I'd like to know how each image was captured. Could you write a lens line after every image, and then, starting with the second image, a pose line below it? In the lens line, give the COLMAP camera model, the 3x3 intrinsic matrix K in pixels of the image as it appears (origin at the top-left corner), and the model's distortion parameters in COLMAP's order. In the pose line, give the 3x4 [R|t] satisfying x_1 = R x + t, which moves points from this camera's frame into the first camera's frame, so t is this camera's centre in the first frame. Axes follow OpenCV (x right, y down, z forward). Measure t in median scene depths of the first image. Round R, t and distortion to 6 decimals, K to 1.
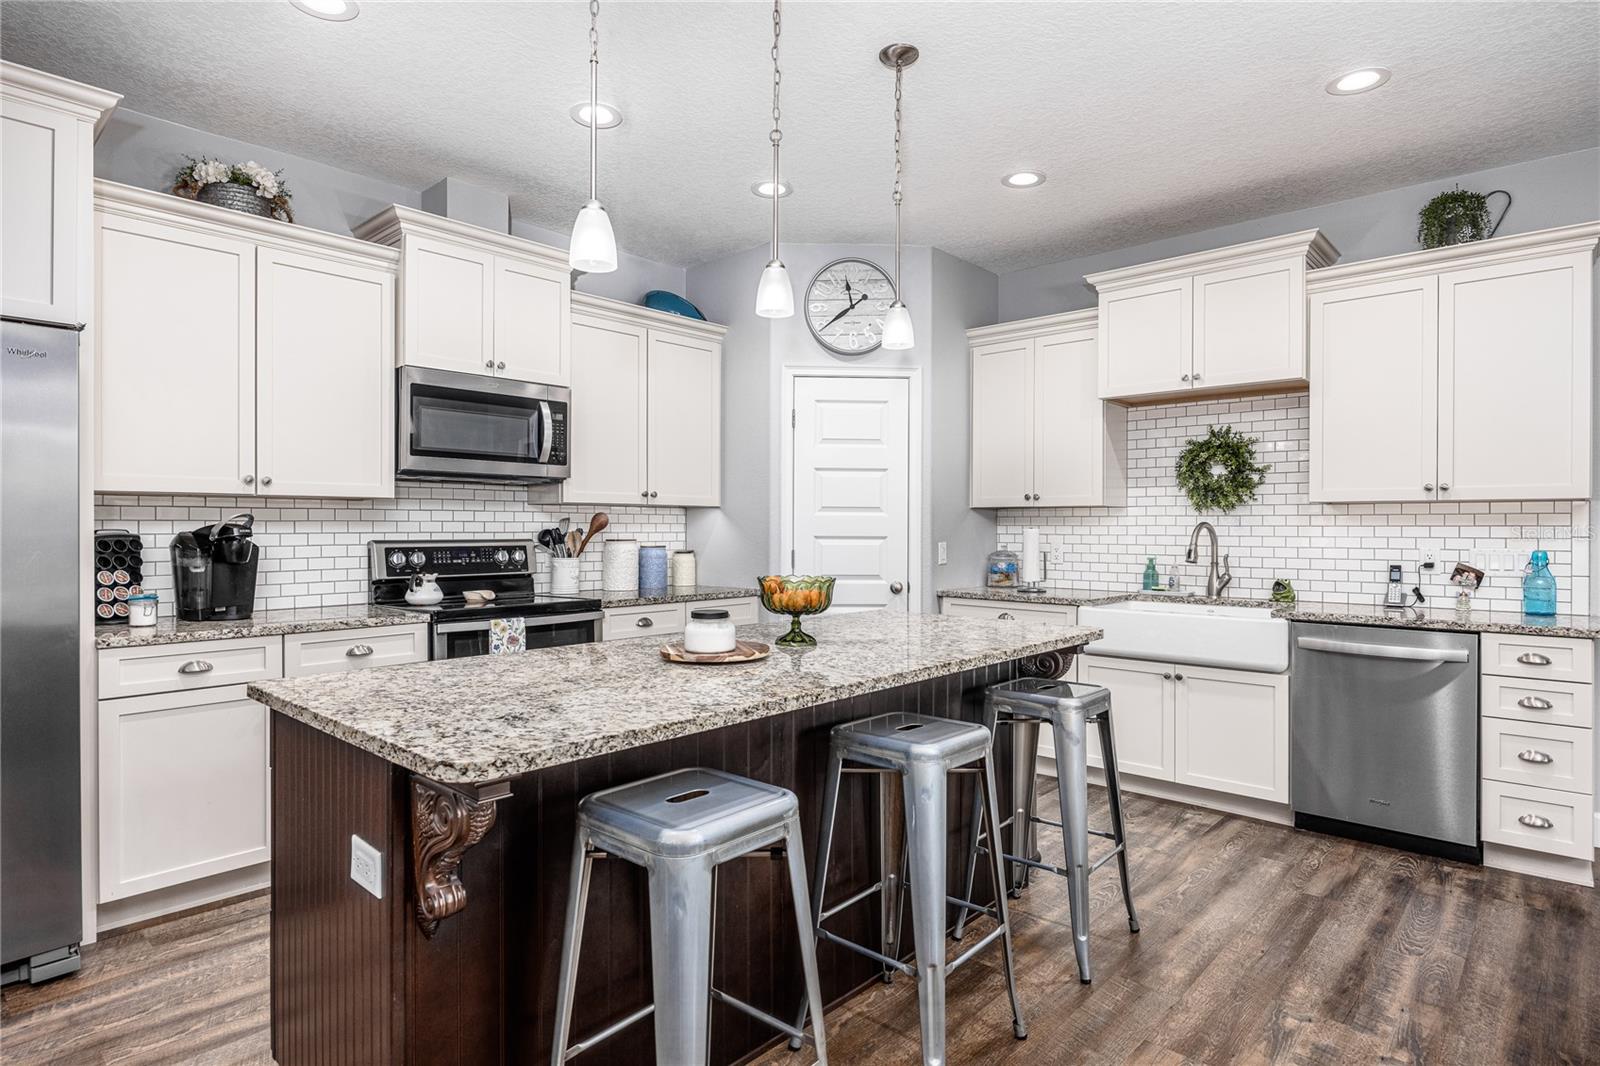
lens RADIAL K [[851.7, 0, 802.3], [0, 851.7, 531.7], [0, 0, 1]] dist [-0.004962, -0.002398]
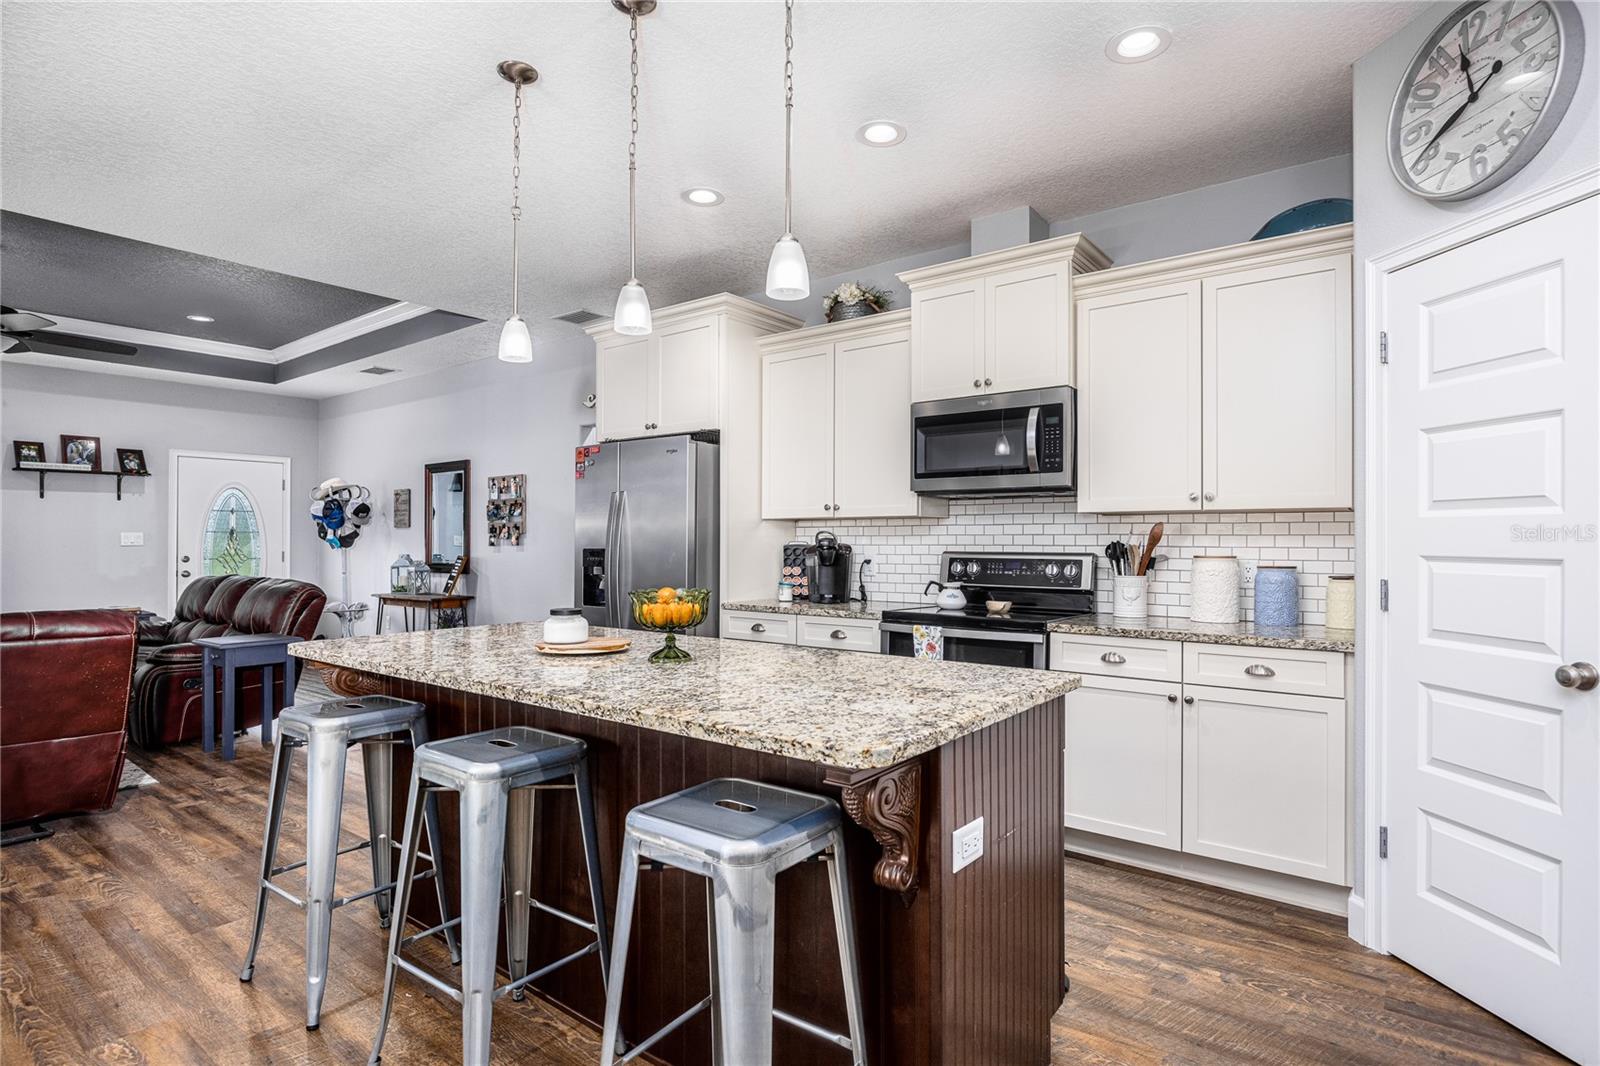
lens RADIAL K [[817.1, 0, 795.4], [0, 817.1, 529.7], [0, 0, 1]] dist [-0.004448, -0.002203]
pose [[0.083013, -0.013037, -0.996463, 0.612796], [-0.004881, 0.999897, -0.013488, -0.003611], [0.996537, 0.005984, 0.082941, 0.699833]]
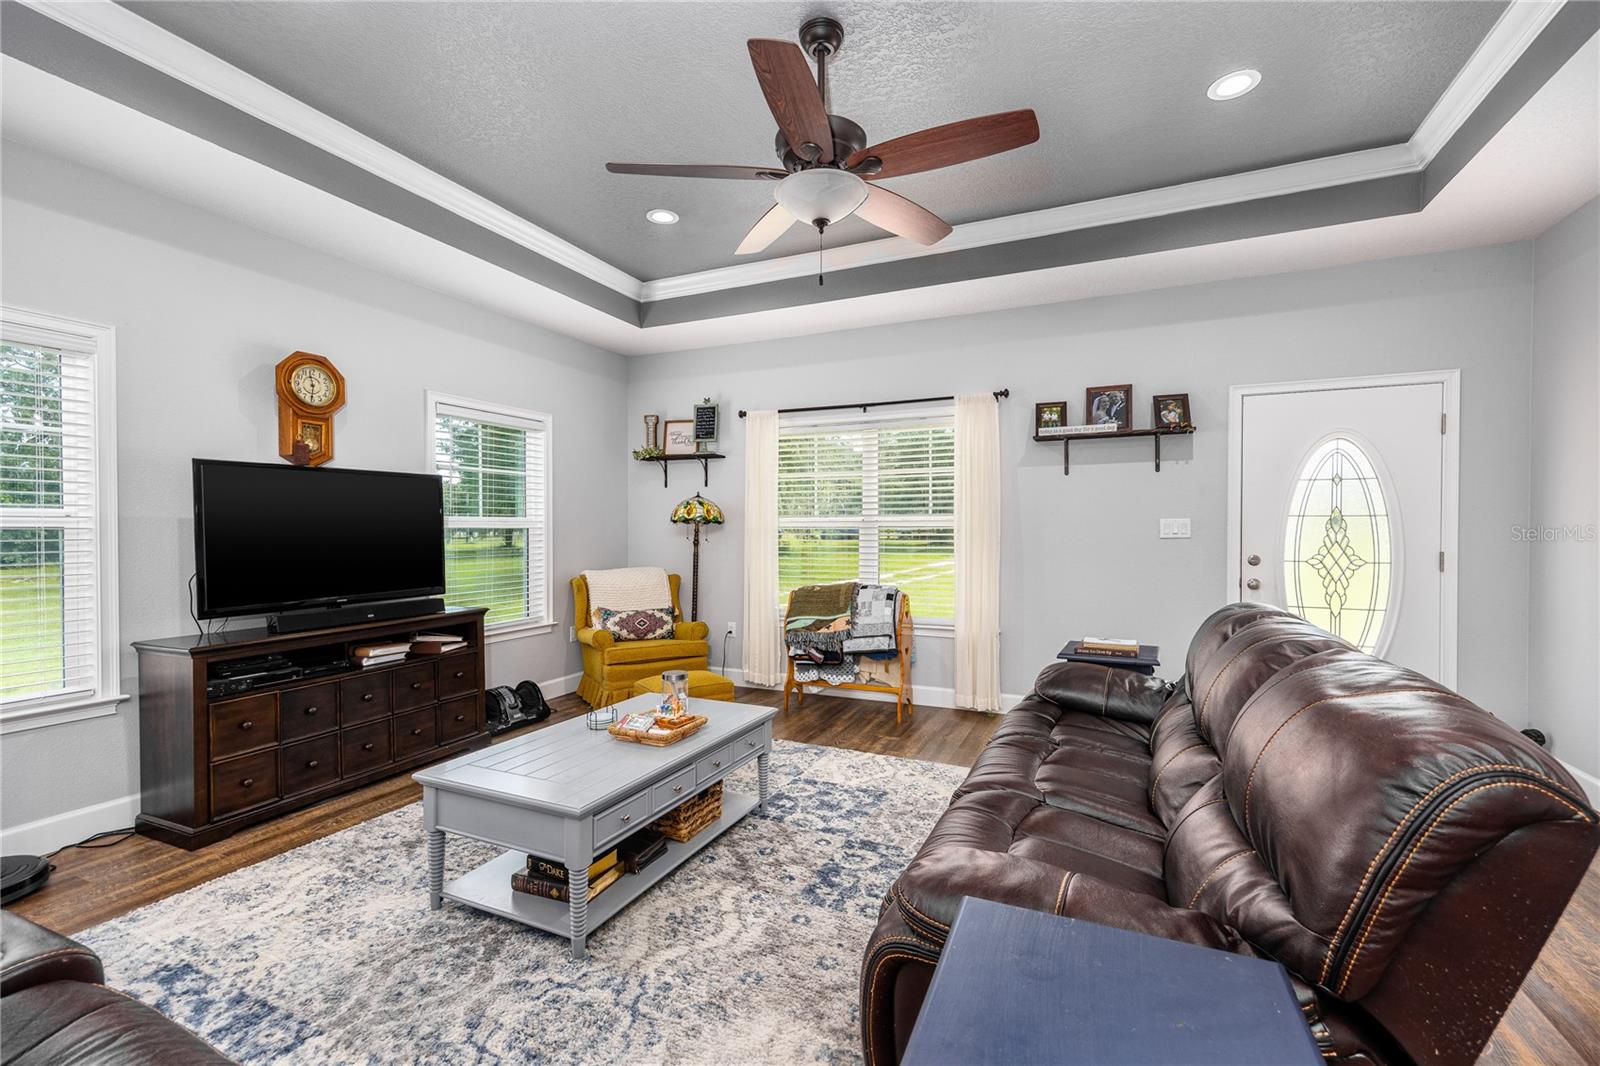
lens RADIAL K [[673.0, 0, 809.1], [0, 673.0, 536.9], [0, 0, 1]] dist [0.011128, 0.000813]
pose [[-0.949636, 0.002326, -0.313346, -0.616014], [-0.003279, 0.999844, 0.017357, -0.002497], [0.313338, 0.017511, -0.949480, 0.101330]]
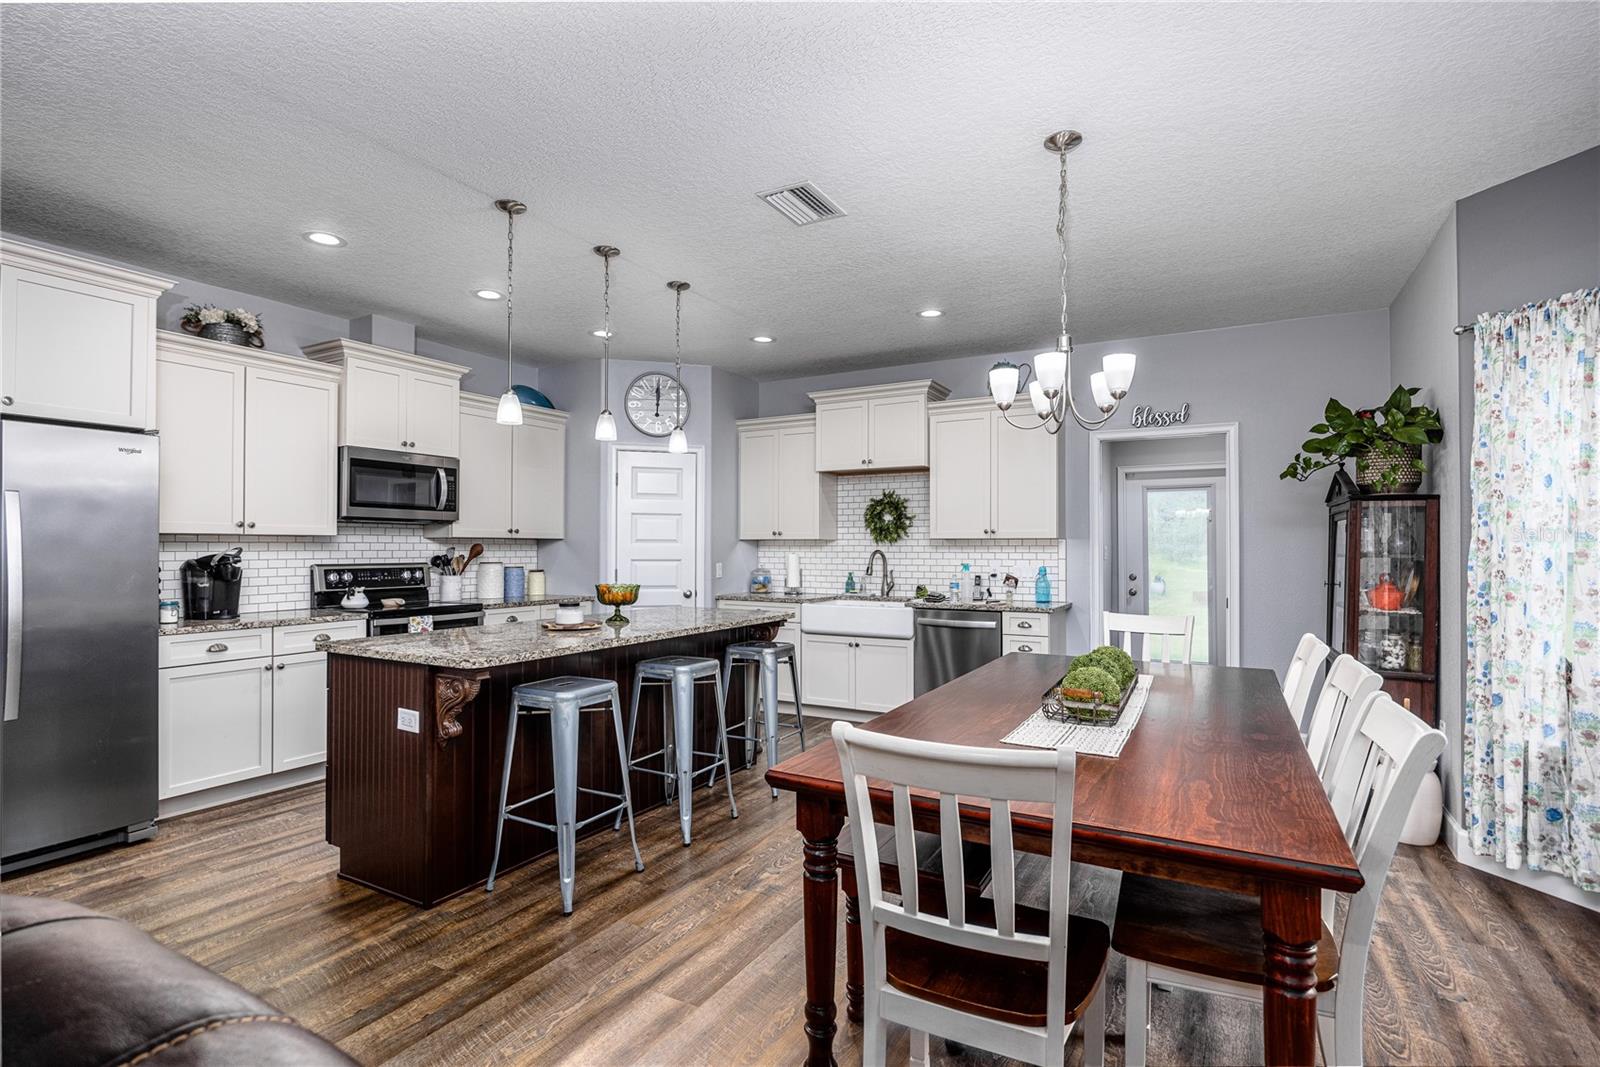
lens RADIAL K [[773.3, 0, 800.0], [0, 773.3, 541.5], [0, 0, 1]] dist [-0.006982, 0.000358]
pose [[0.975725, 0.000891, 0.218998, 0.007416], [0.001765, 0.999927, -0.011932, -0.011312], [-0.218992, 0.012028, 0.975652, -0.448373]]
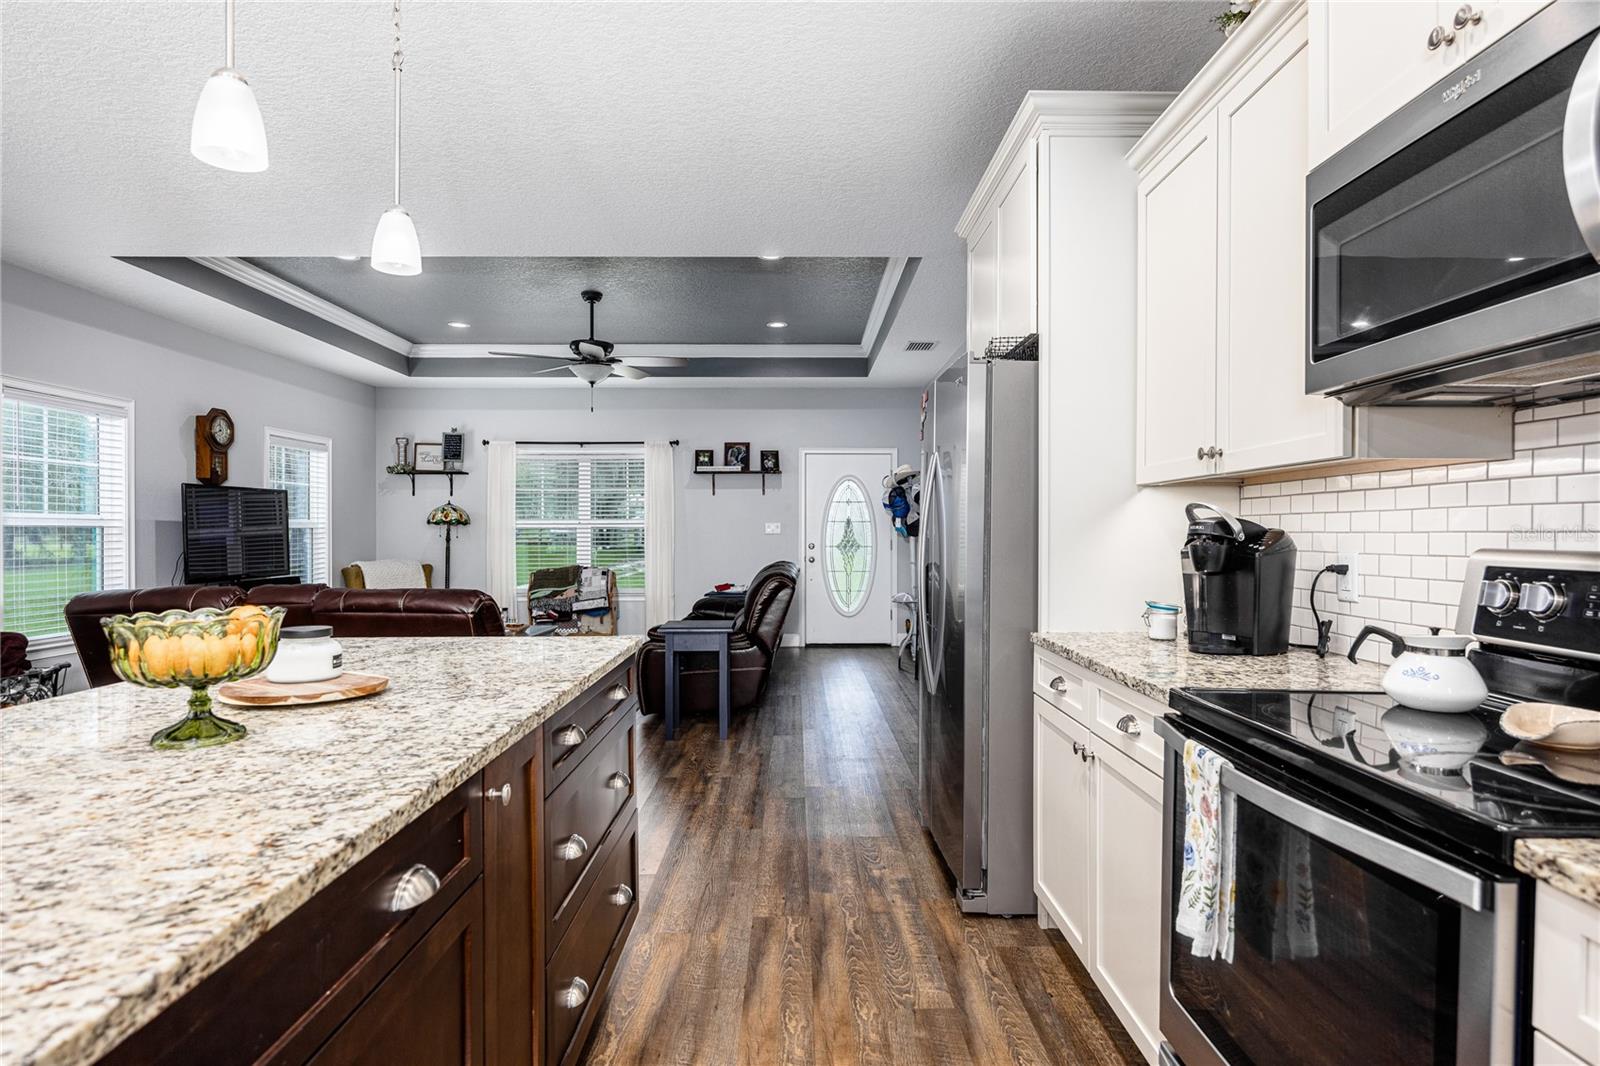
lens RADIAL K [[851.7, 0, 801.4], [0, 851.7, 531.6], [0, 0, 1]] dist [-0.004962, -0.002398]
pose [[-0.736381, -0.001376, -0.676565, 0.050508], [-0.004810, 0.999983, 0.003201, 0.001730], [0.676550, 0.005611, -0.736376, 1.088175]]
